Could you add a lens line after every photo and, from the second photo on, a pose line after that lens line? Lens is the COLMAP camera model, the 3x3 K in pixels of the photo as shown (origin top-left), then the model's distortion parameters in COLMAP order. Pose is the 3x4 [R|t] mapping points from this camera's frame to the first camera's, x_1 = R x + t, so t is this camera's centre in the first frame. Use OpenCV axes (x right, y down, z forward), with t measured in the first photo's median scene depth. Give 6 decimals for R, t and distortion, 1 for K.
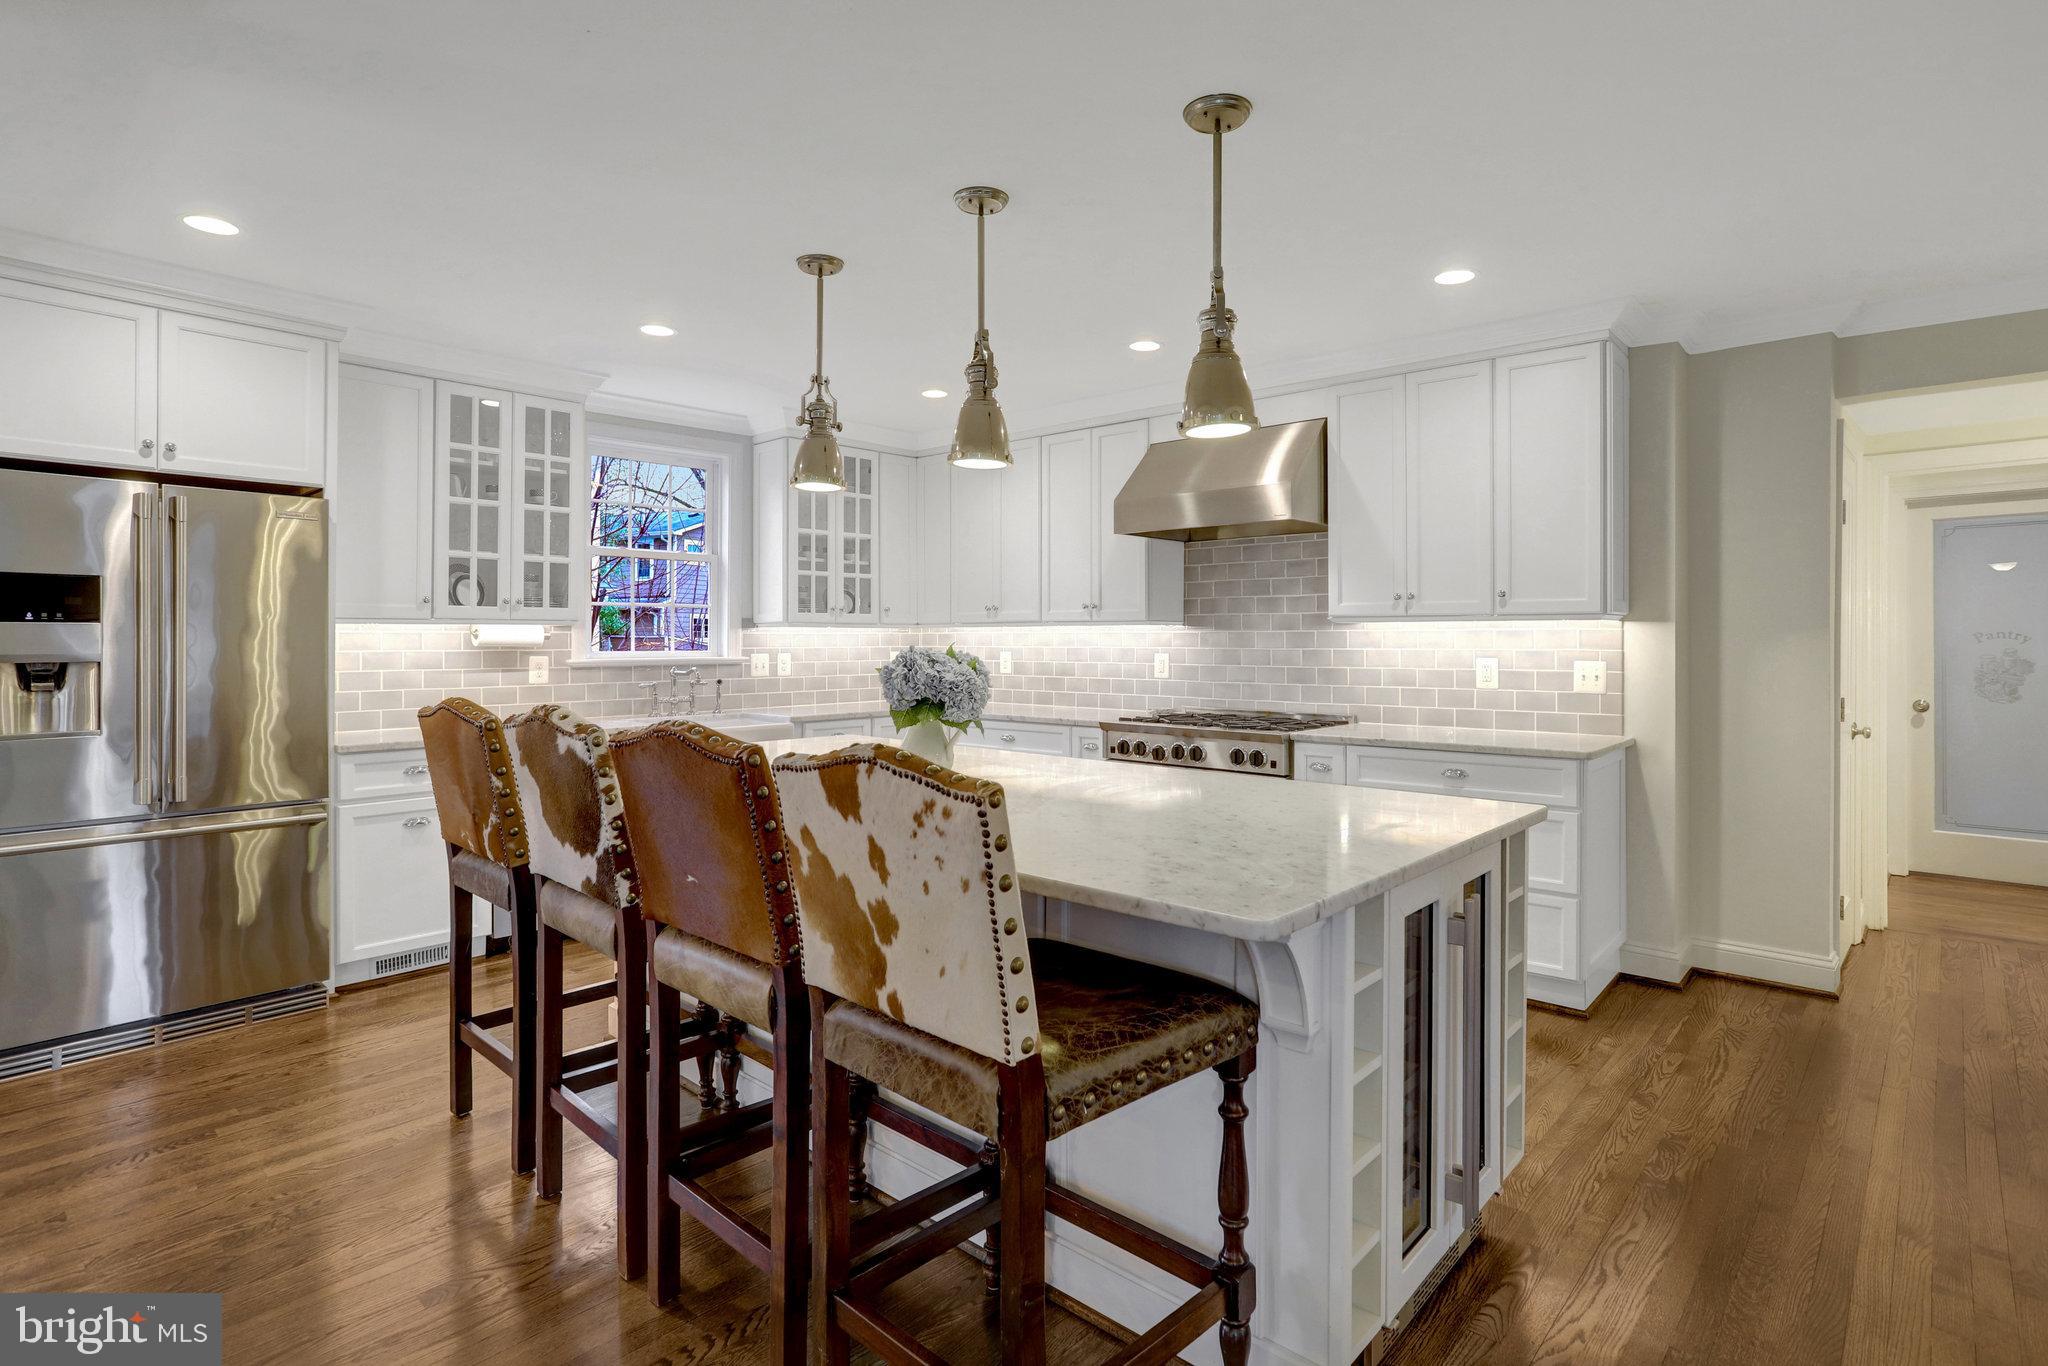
lens RADIAL K [[1023.8, 0, 1033.5], [0, 1023.8, 647.9], [0, 0, 1]] dist [-0.039292, 0.026017]
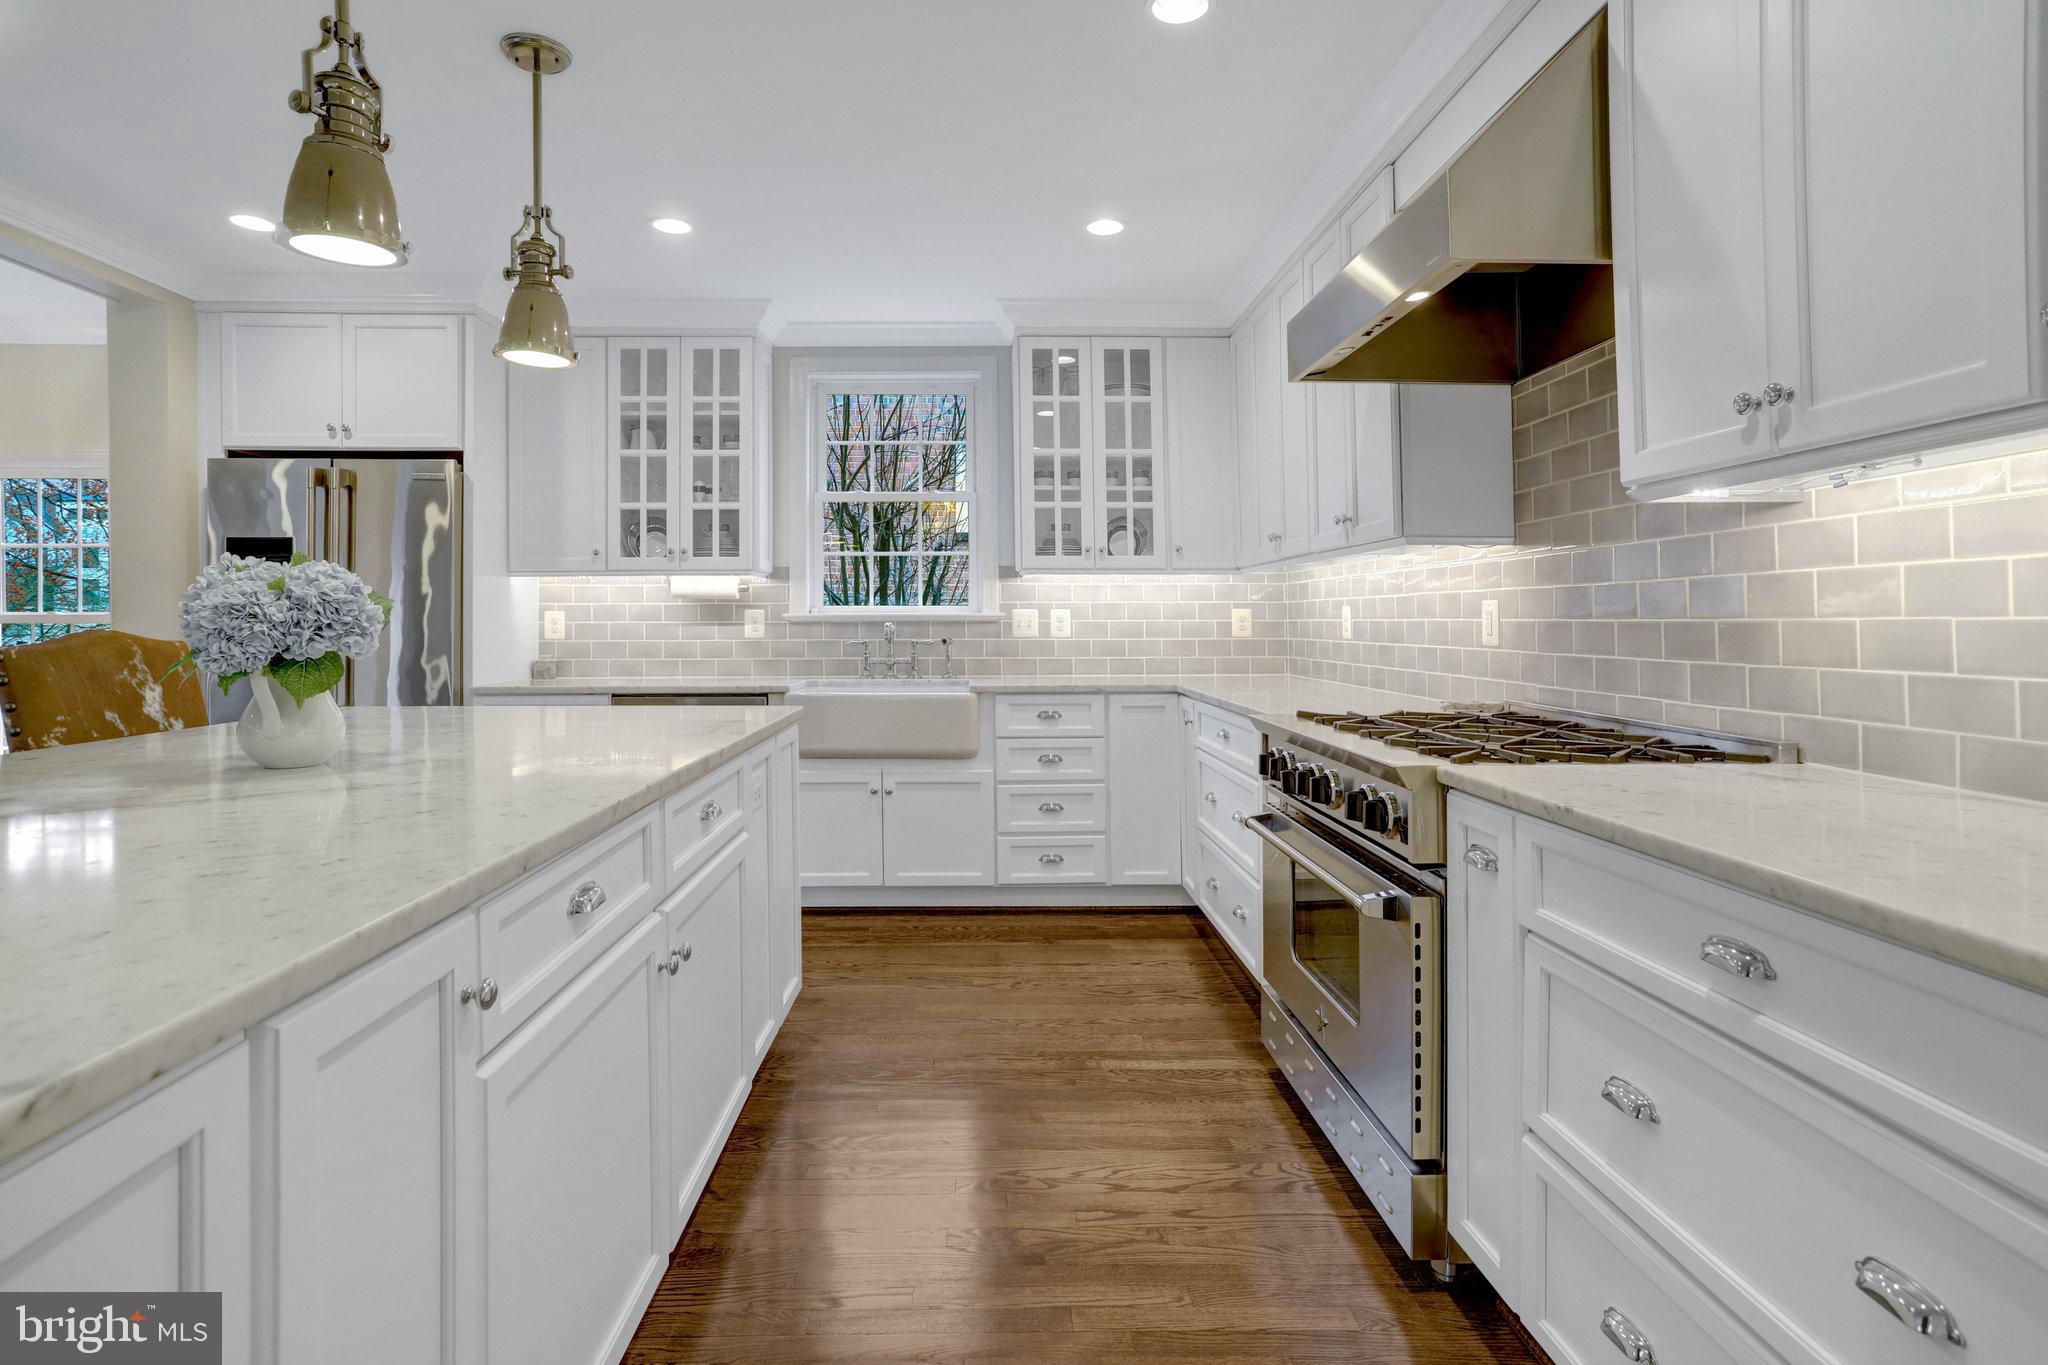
lens RADIAL K [[1023.8, 0, 1020.9], [0, 1023.8, 626.0], [0, 0, 1]] dist [-0.039292, 0.026017]
pose [[0.694587, 0.001803, -0.719406, 0.417426], [-0.002324, 0.999997, 0.000263, 0.024287], [0.719405, 0.001489, 0.694589, 0.565398]]
